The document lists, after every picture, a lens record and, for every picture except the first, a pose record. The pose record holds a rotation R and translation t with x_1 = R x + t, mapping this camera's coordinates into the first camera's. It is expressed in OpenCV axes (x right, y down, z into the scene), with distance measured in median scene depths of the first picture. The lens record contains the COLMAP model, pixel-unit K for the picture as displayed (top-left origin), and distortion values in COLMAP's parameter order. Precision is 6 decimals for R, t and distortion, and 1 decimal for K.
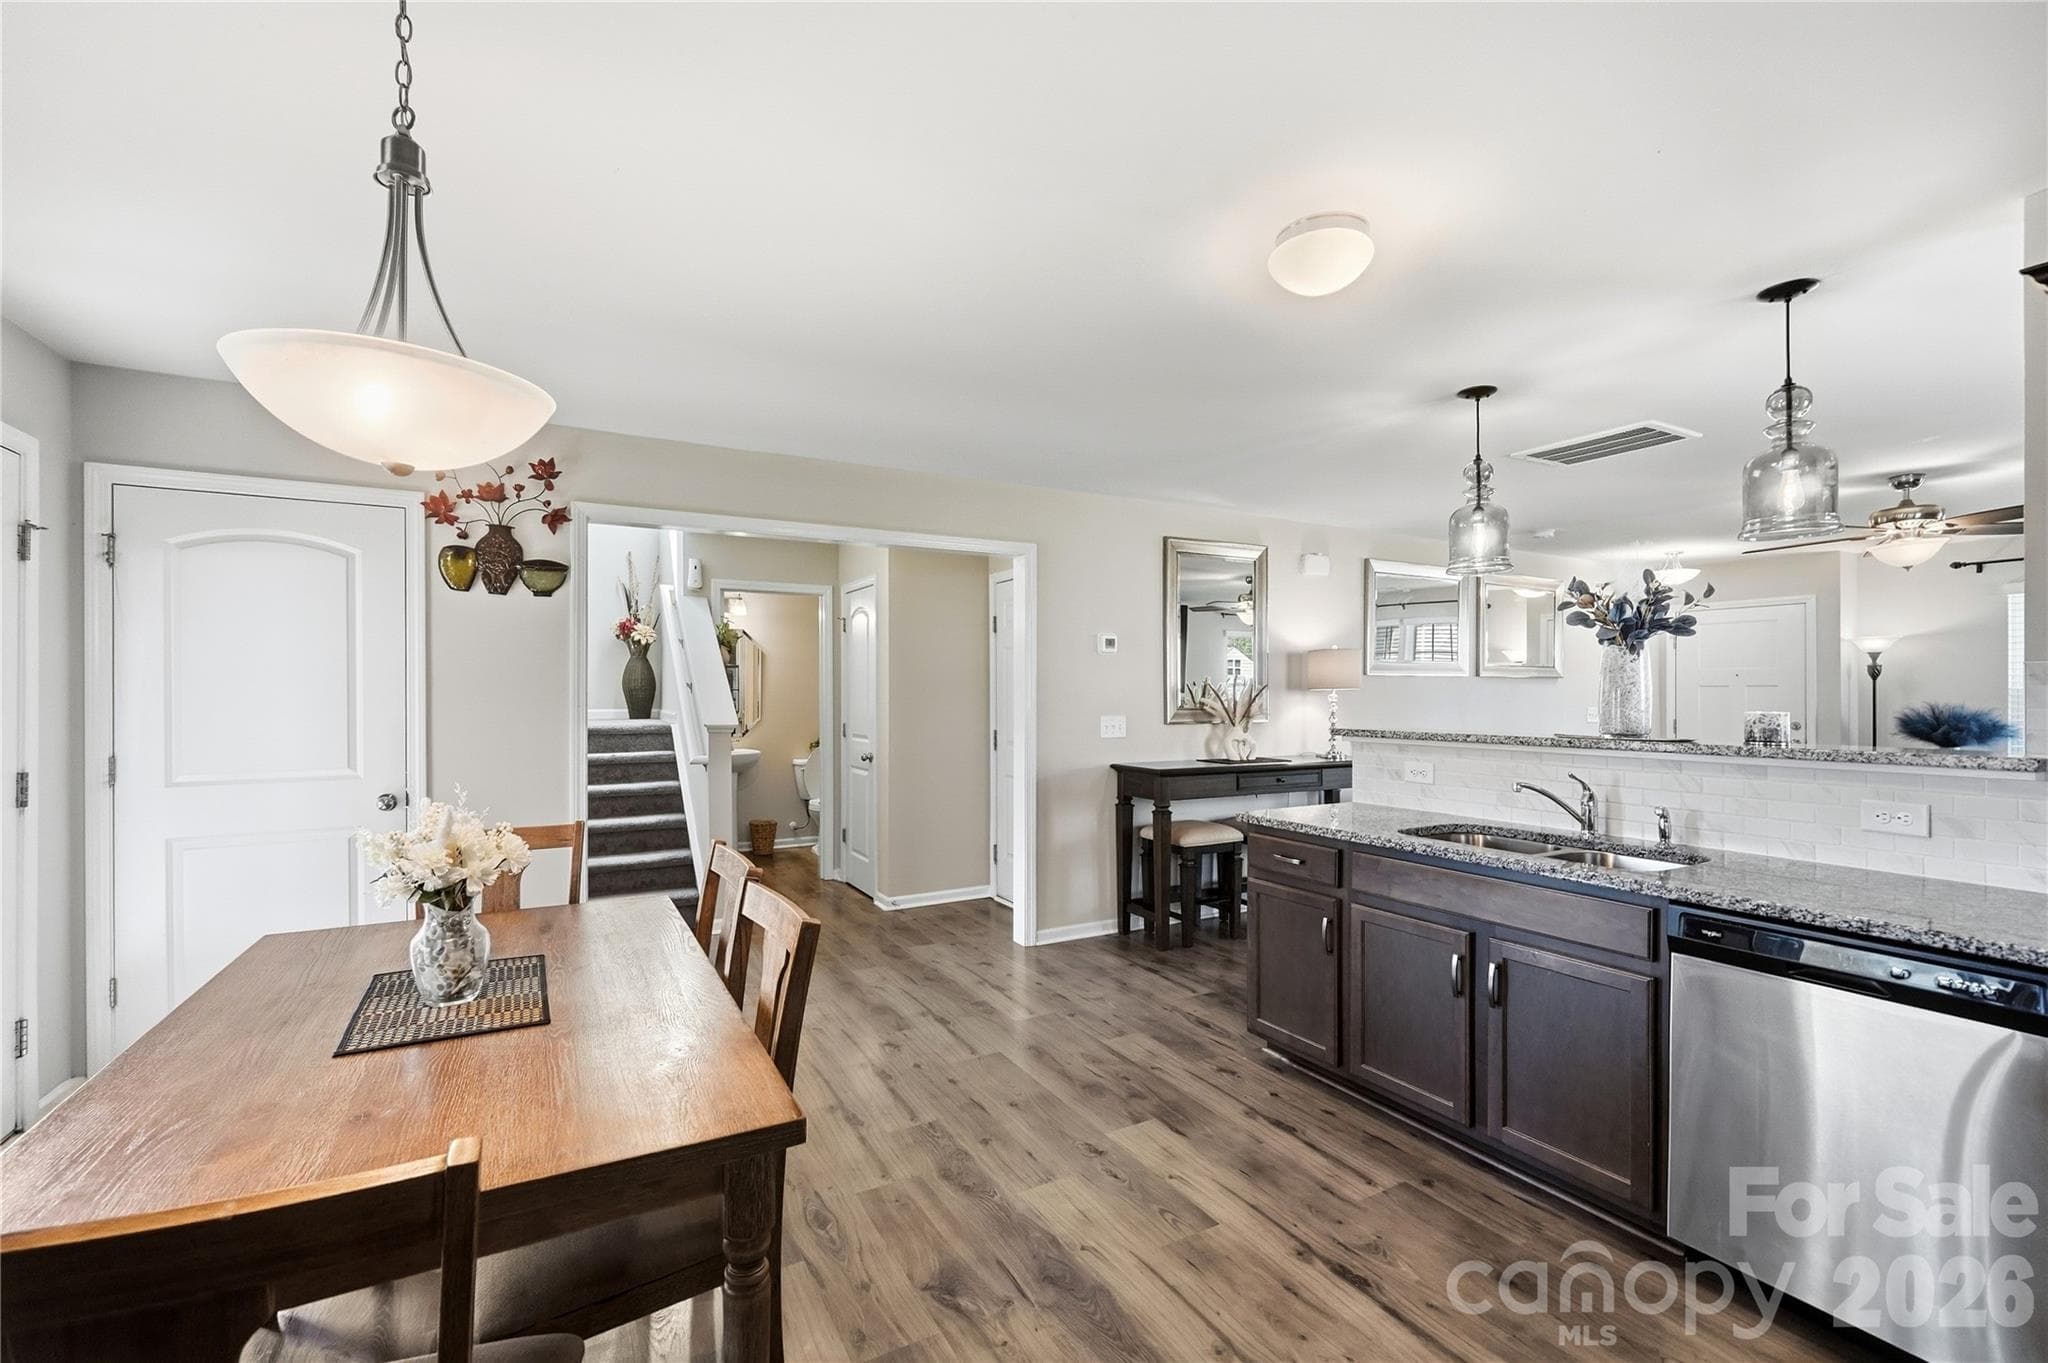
lens RADIAL K [[881.5, 0, 1026.0], [0, 881.5, 692.6], [0, 0, 1]] dist [-0.002924, 0.001184]
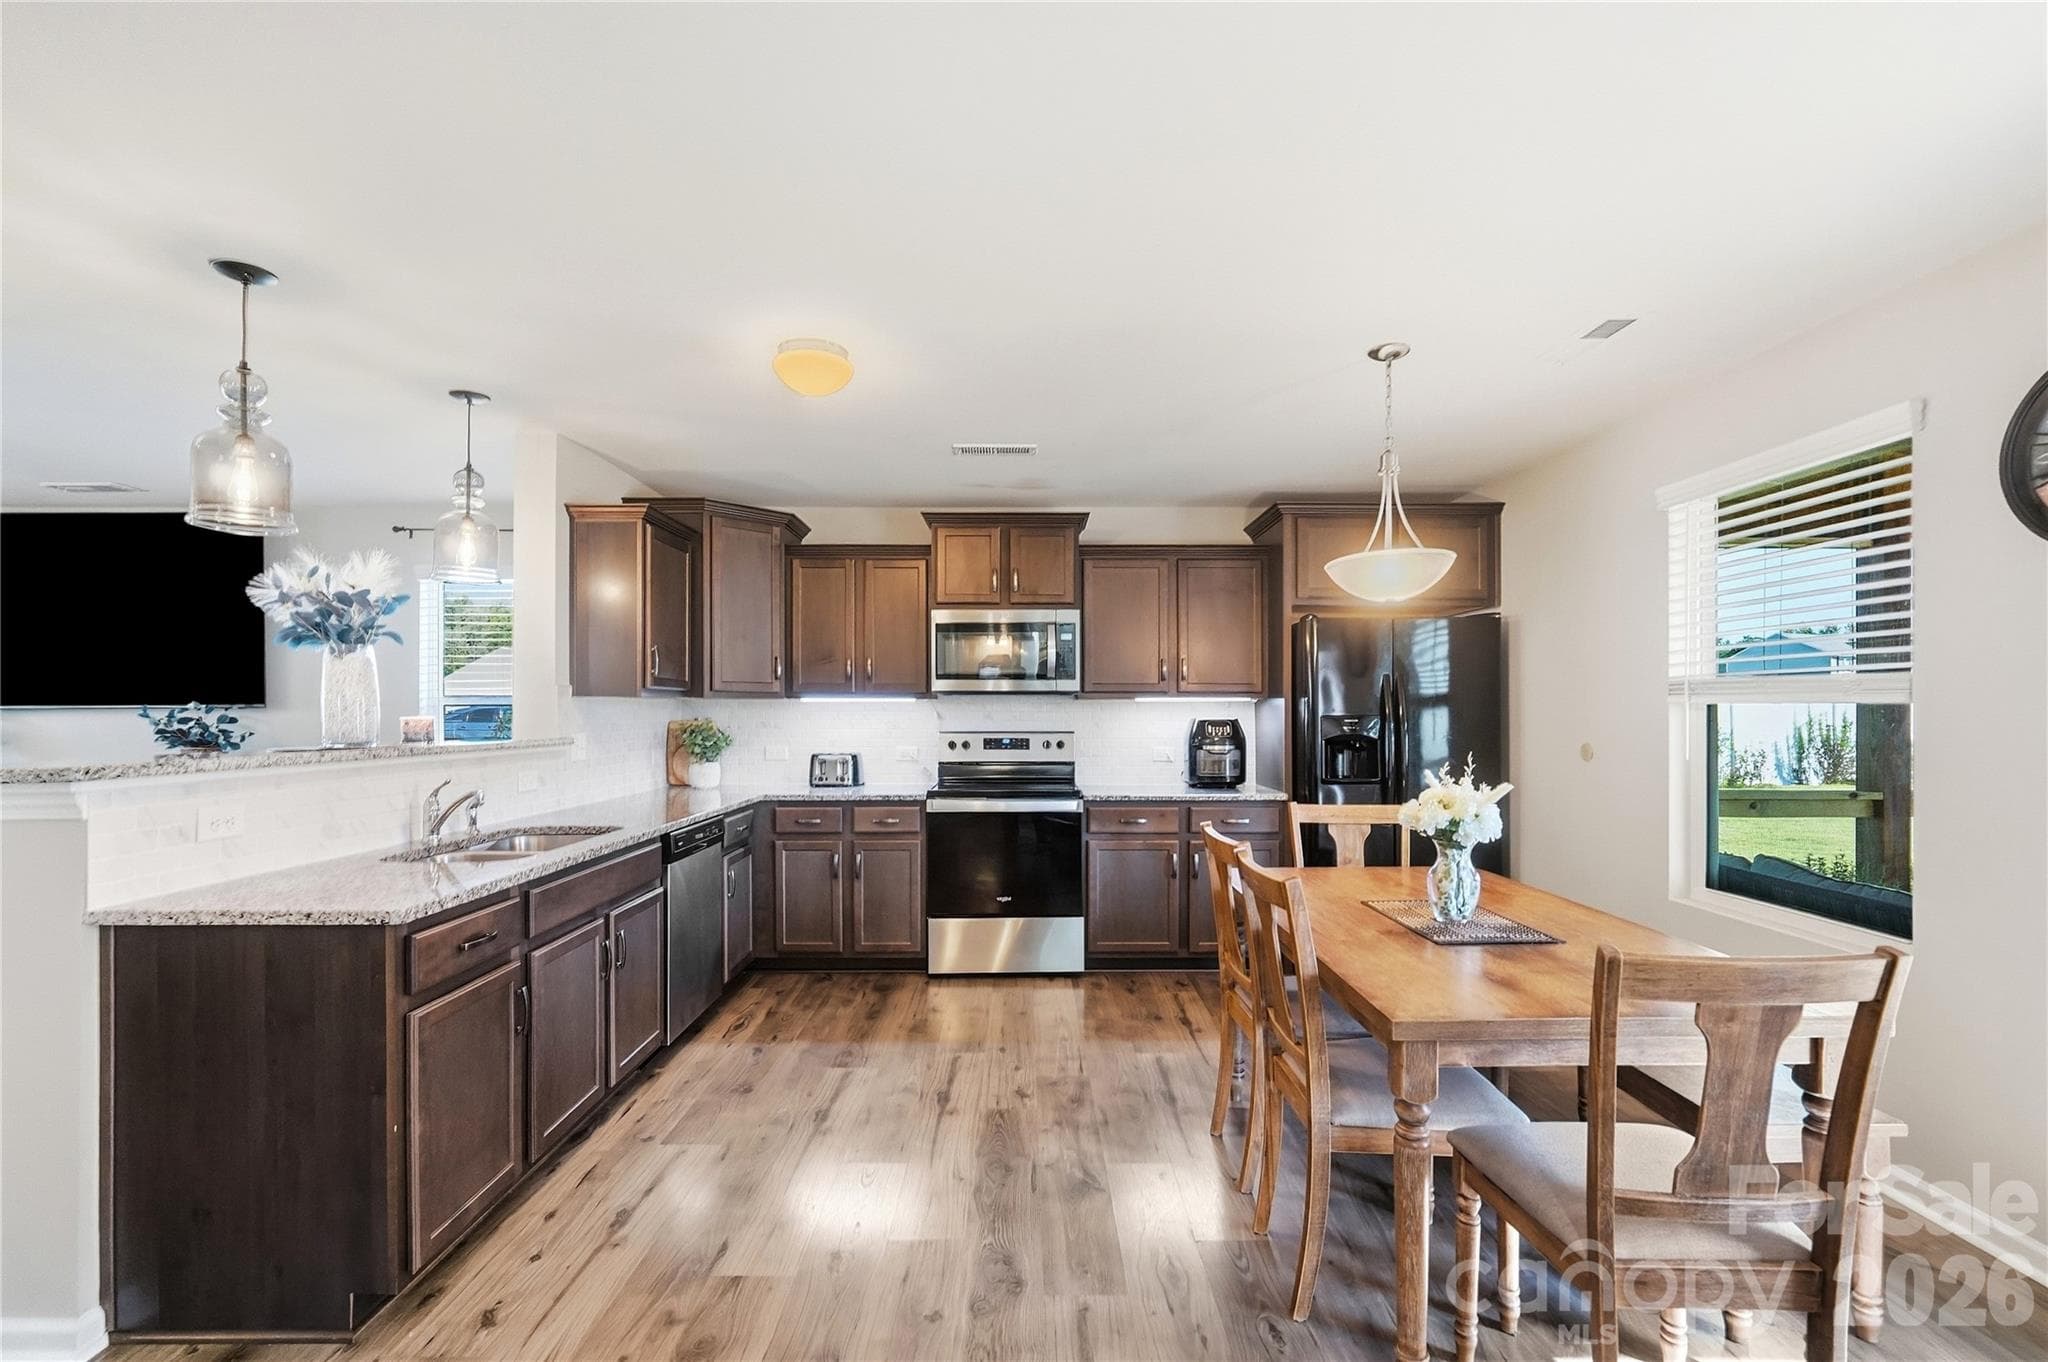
lens RADIAL K [[881.5, 0, 1031.7], [0, 881.5, 699.8], [0, 0, 1]] dist [-0.002924, 0.001184]
pose [[-0.876328, 0.006188, 0.481676, -0.362147], [0.001557, 0.999949, -0.010015, 0.008514], [-0.481713, -0.008026, -0.876292, 1.240117]]
